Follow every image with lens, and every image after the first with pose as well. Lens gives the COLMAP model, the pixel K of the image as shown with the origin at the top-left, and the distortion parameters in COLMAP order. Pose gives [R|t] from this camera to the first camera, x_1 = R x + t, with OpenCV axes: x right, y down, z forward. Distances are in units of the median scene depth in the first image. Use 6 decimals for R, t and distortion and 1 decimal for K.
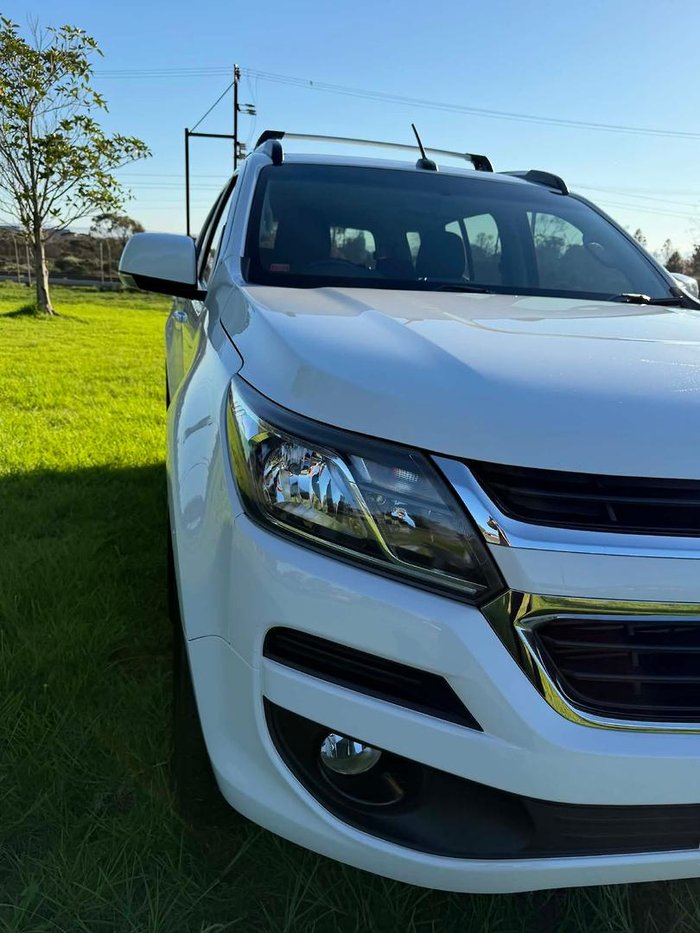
lens RADIAL K [[685.4, 0, 332.3], [0, 685.4, 470.4], [0, 0, 1]] dist [0.025704, -0.002832]
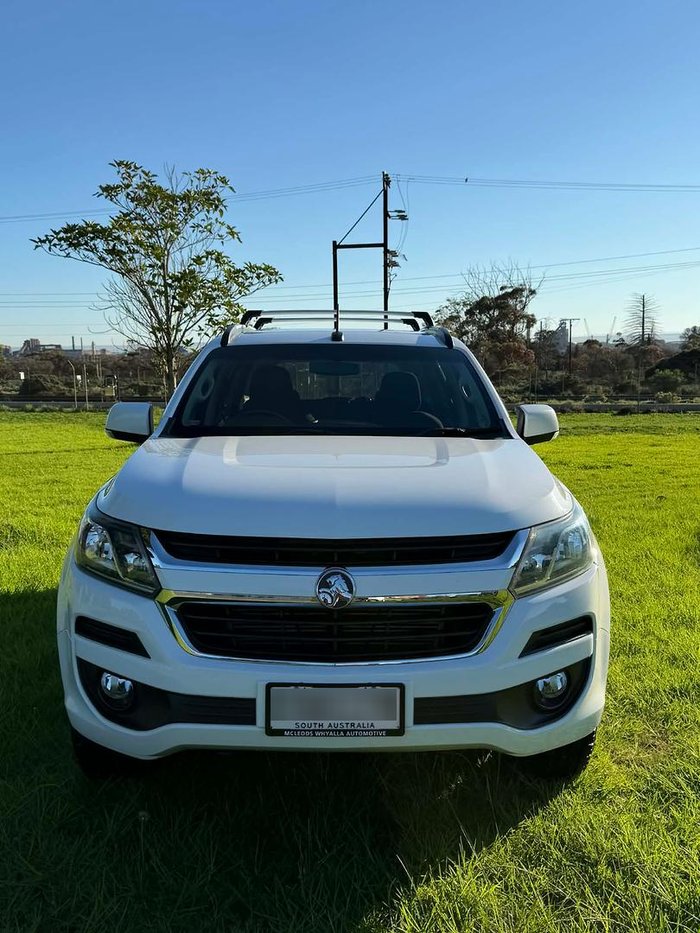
lens RADIAL K [[808.2, 0, 349.0], [0, 808.2, 489.6], [0, 0, 1]] dist [0.112355, -0.003088]
pose [[0.977765, -0.029965, -0.207553, 0.072256], [-0.000648, 0.989302, -0.145883, 0.012587], [0.209704, 0.142774, 0.967285, -0.072930]]
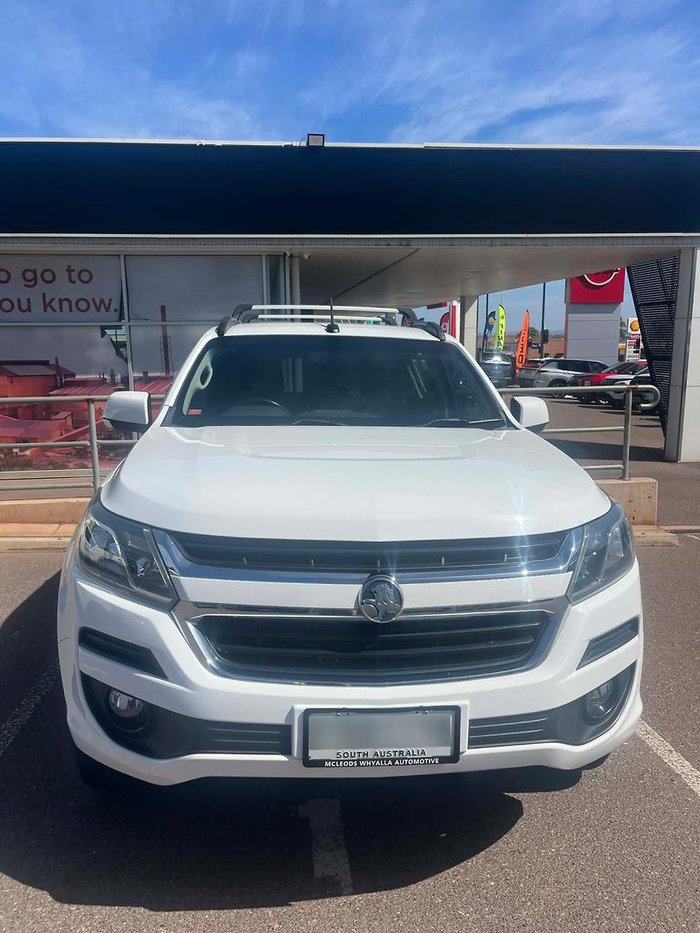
lens RADIAL K [[685.4, 0, 332.3], [0, 685.4, 470.4], [0, 0, 1]] dist [0.025704, -0.002832]
pose [[0.988700, -0.033047, -0.146217, 0.050706], [0.011201, 0.988958, -0.147773, 0.005630], [0.149486, 0.144465, 0.978153, -0.044024]]
